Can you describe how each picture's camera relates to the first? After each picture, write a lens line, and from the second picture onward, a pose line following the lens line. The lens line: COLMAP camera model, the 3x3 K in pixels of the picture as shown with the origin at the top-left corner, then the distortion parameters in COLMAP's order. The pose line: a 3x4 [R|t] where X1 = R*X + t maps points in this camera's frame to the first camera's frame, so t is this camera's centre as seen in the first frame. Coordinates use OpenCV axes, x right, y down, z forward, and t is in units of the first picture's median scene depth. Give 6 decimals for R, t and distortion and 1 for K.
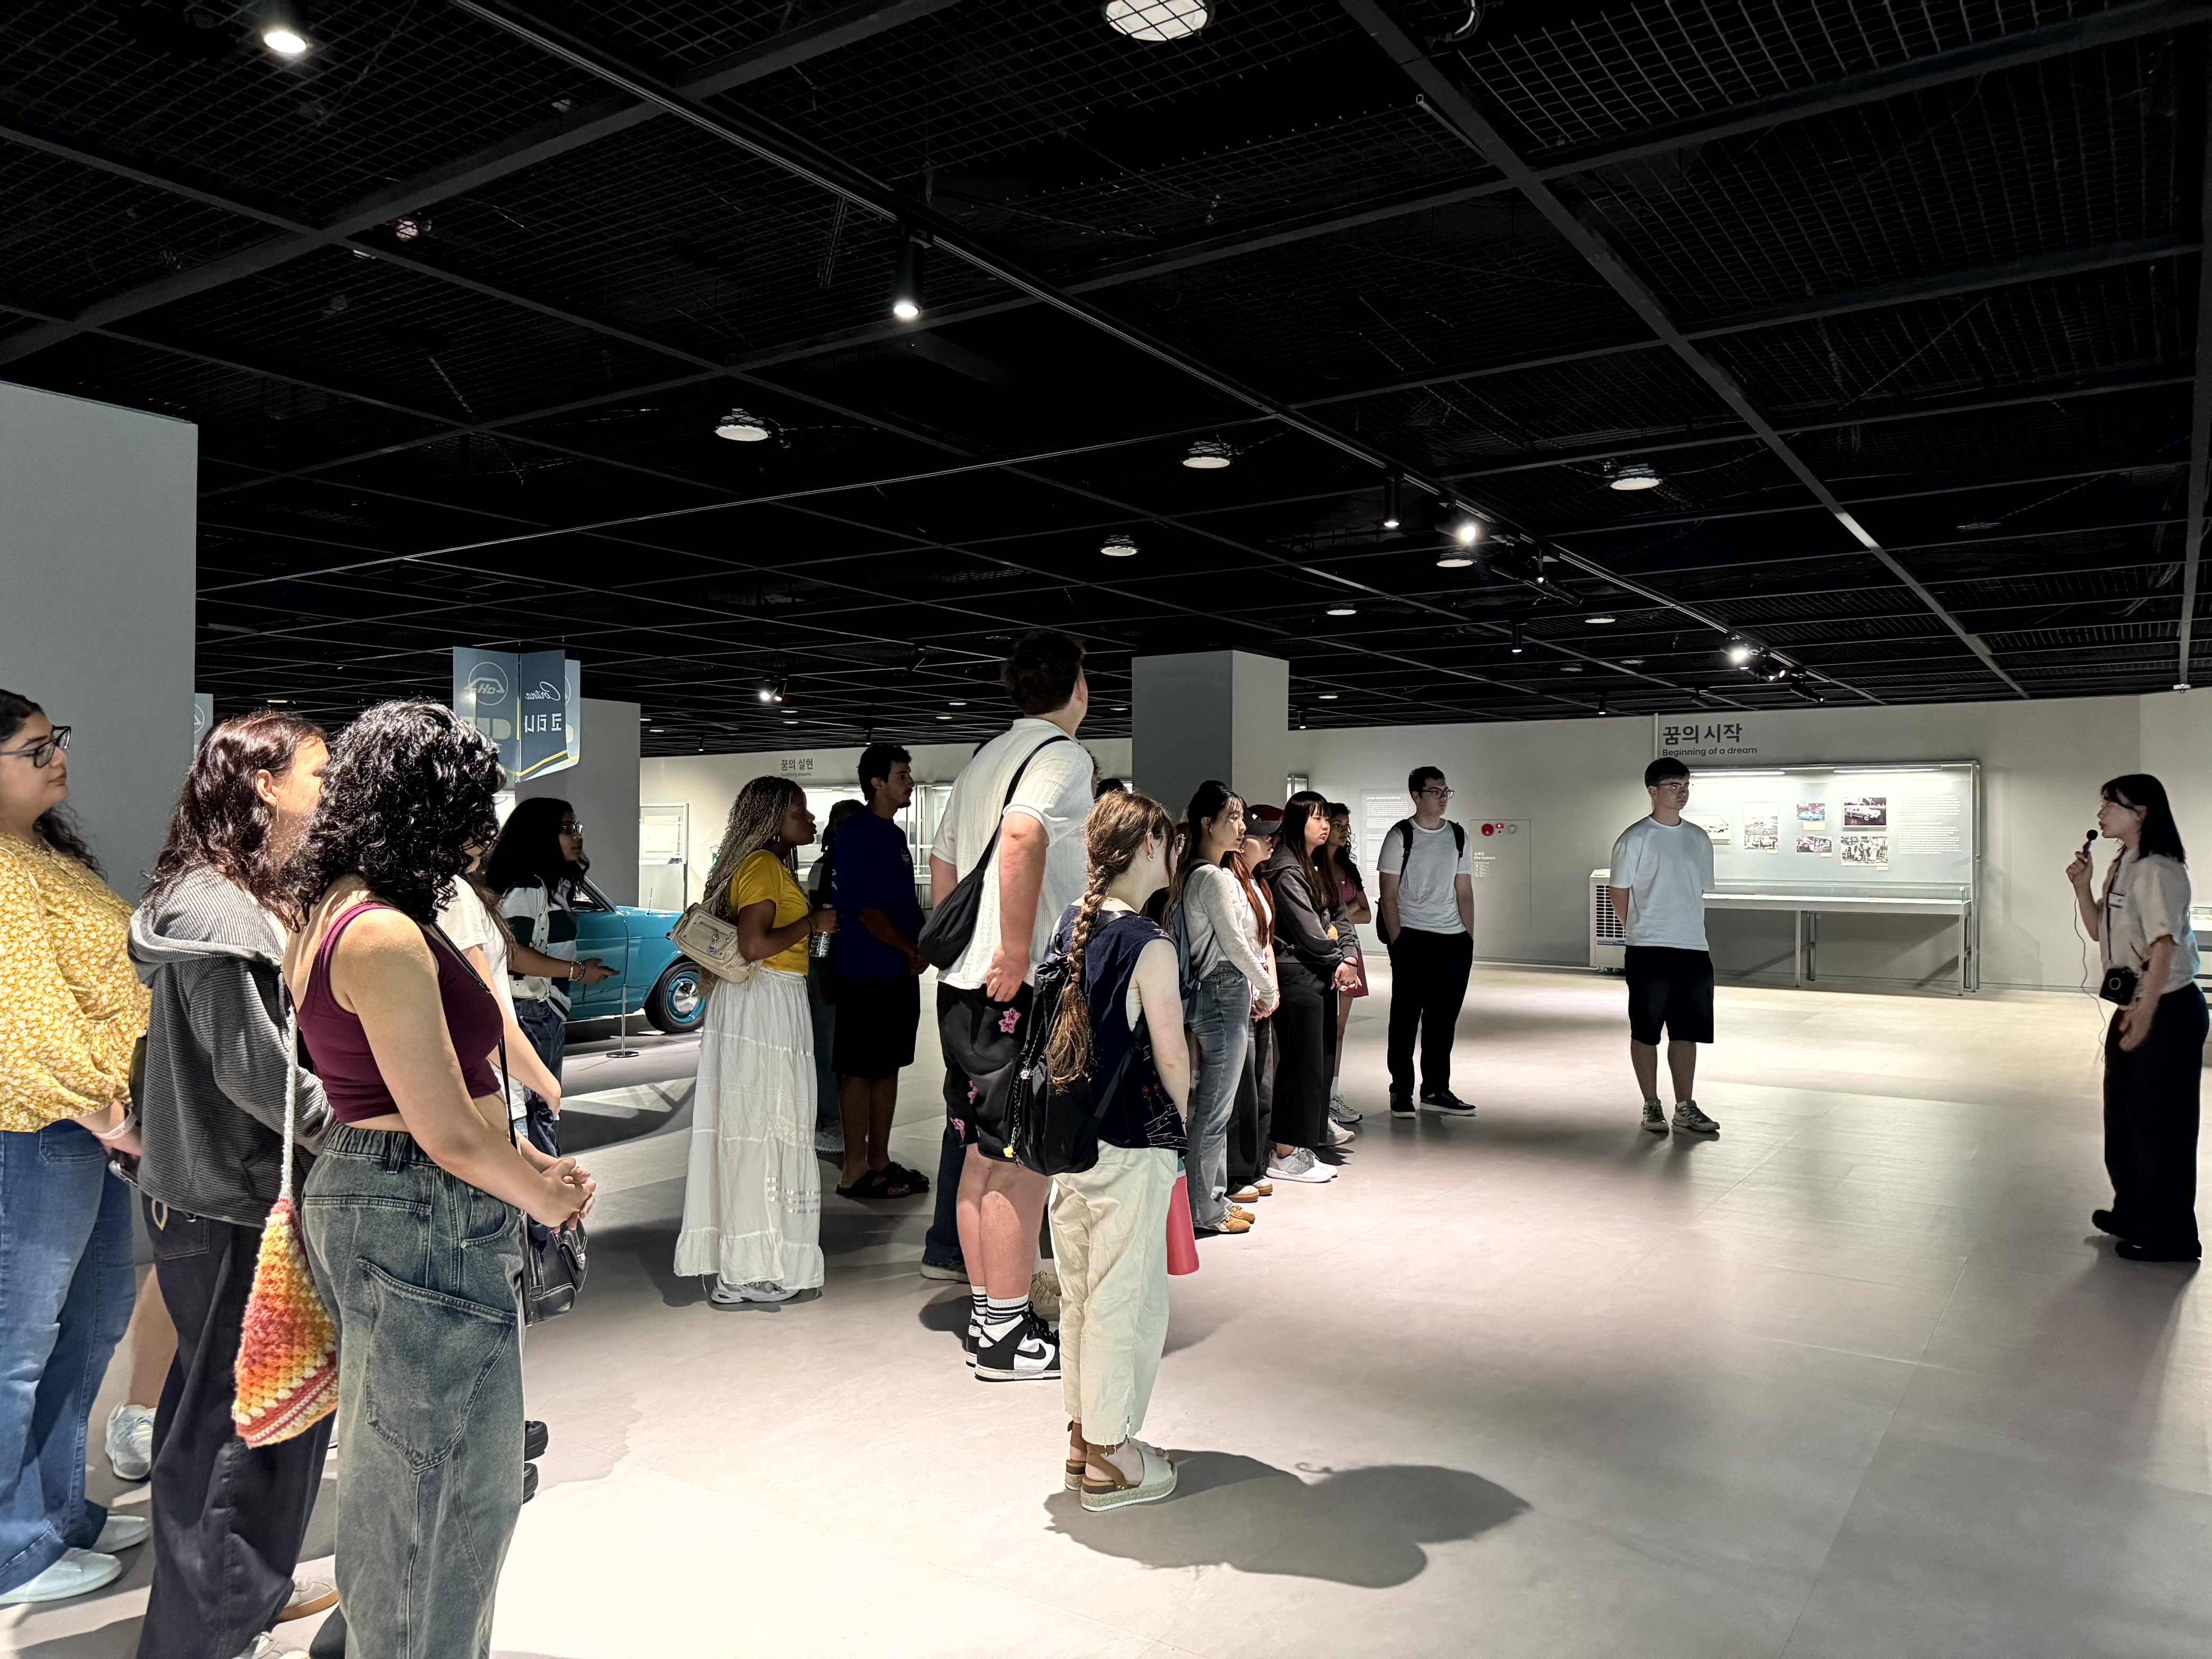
lens RADIAL K [[1572.8, 0, 1107.4], [0, 1572.8, 825.8], [0, 0, 1]] dist [0.050939, -0.017771]
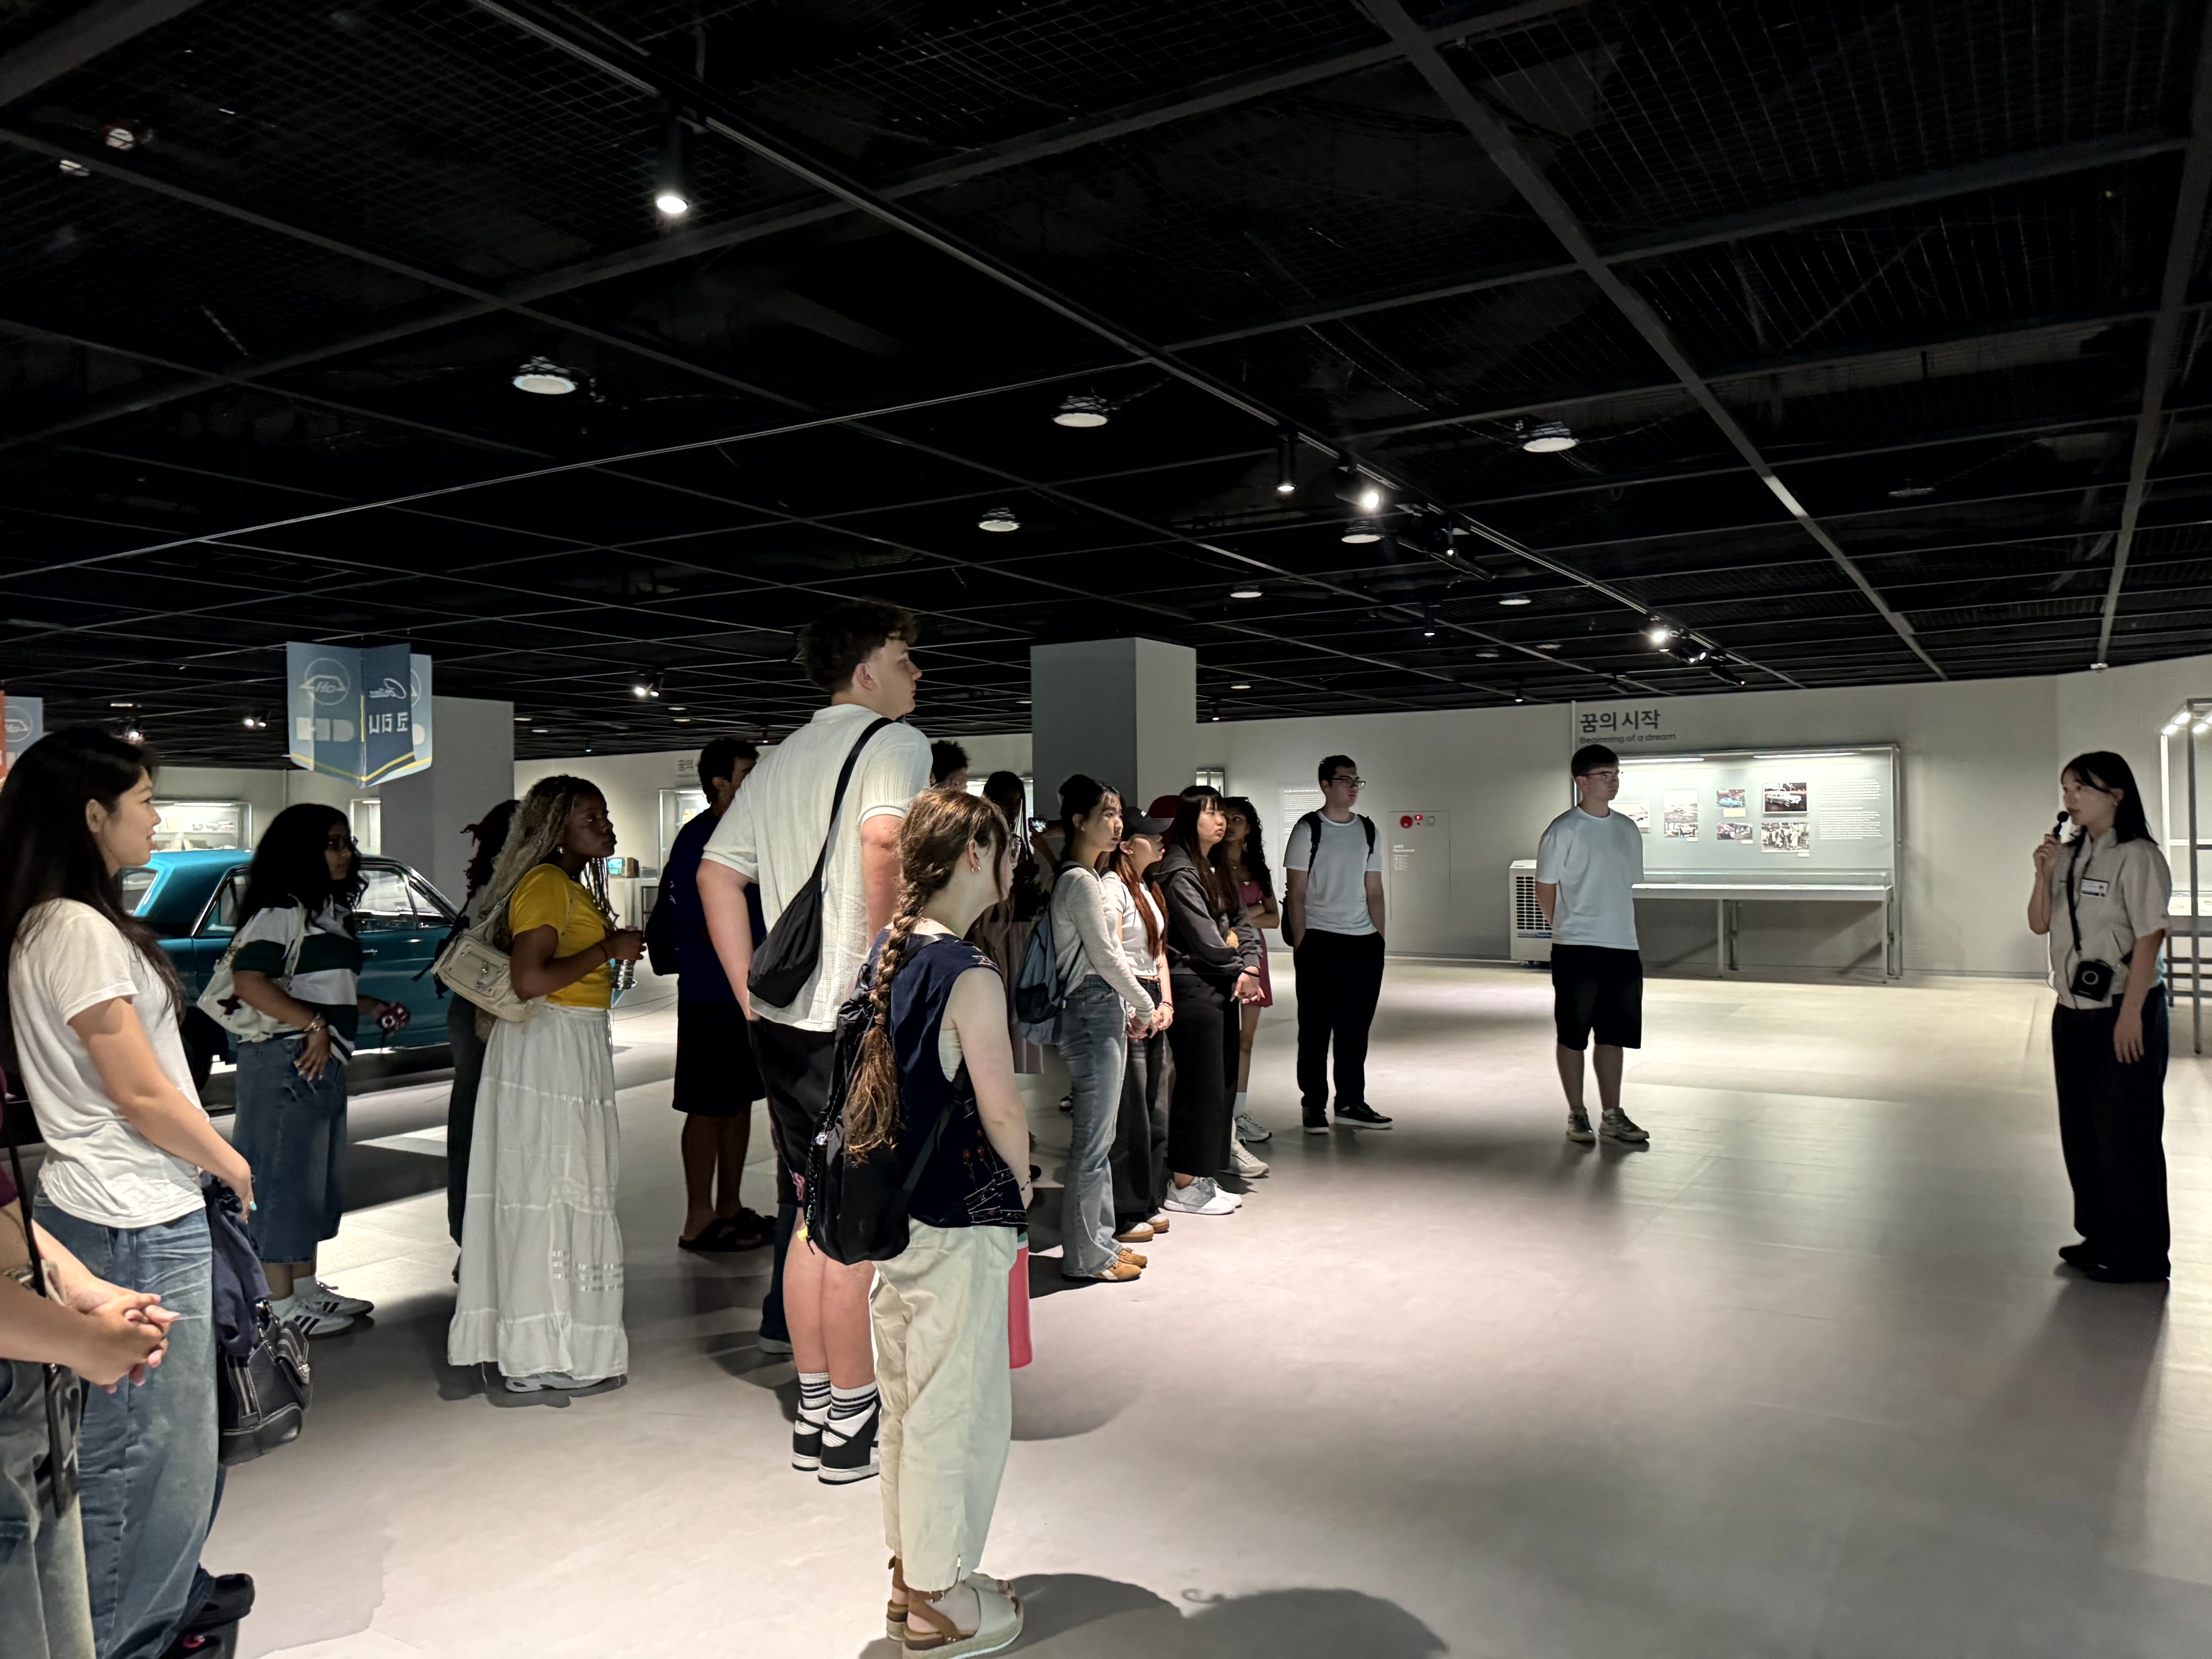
lens RADIAL K [[1572.8, 0, 1103.6], [0, 1572.8, 819.4], [0, 0, 1]] dist [0.050939, -0.017771]
pose [[0.998918, -0.015574, 0.043824, 0.034081], [0.015638, 0.999877, -0.001118, -0.001913], [-0.043802, 0.001802, 0.999039, 0.104605]]
